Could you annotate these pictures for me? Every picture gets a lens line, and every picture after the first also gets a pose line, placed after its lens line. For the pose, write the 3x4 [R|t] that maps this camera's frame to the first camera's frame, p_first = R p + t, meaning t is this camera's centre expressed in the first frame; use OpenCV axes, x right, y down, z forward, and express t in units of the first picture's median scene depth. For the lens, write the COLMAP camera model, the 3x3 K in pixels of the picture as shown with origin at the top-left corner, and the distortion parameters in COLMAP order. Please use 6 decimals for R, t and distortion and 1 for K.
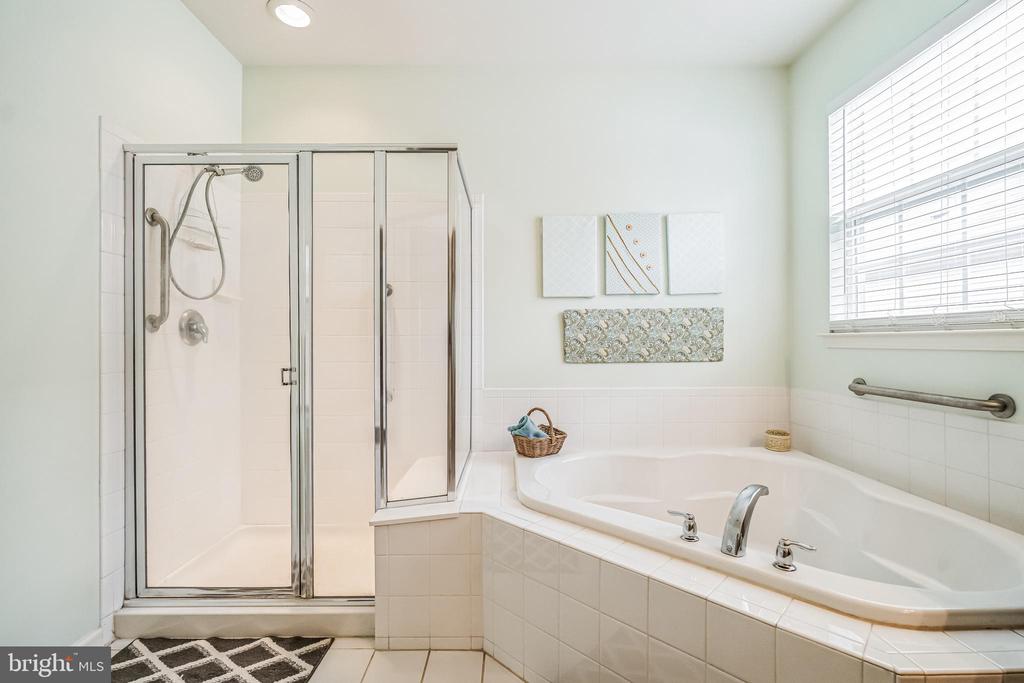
lens RADIAL K [[451.3, 0, 512.0], [0, 451.3, 341.5], [0, 0, 1]] dist [-0.011472, 0.000119]
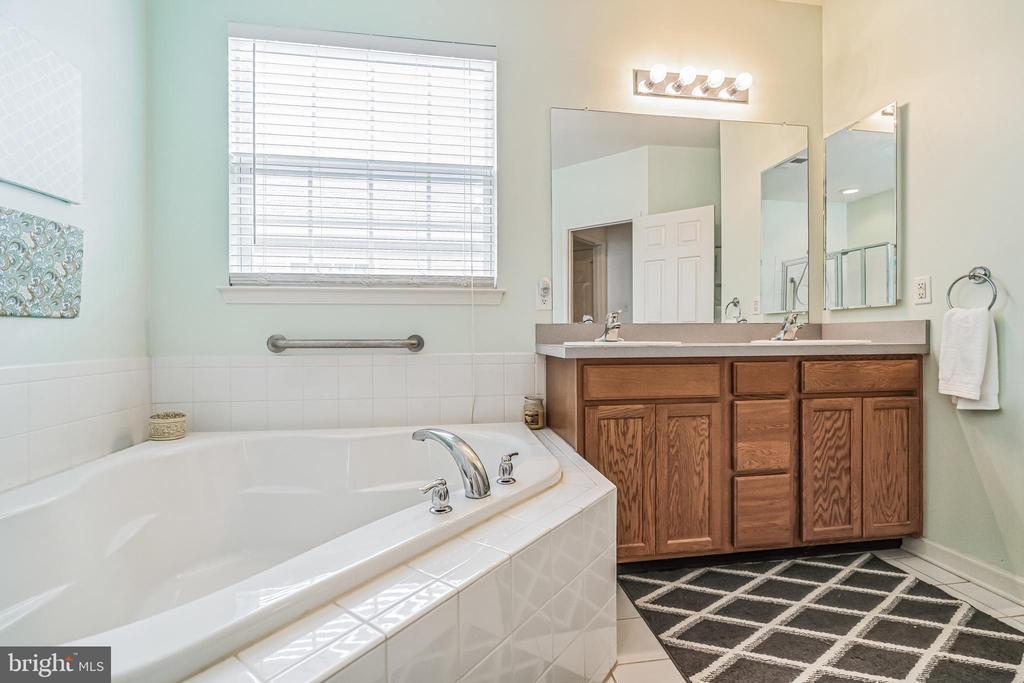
lens RADIAL K [[450.6, 0, 509.8], [0, 450.6, 329.2], [0, 0, 1]] dist [-0.008489, 0.000578]
pose [[-0.142896, 0.009381, 0.989693, -0.230567], [0.003972, 0.999952, -0.008905, 0.075225], [-0.989730, 0.002659, -0.142926, 0.588794]]
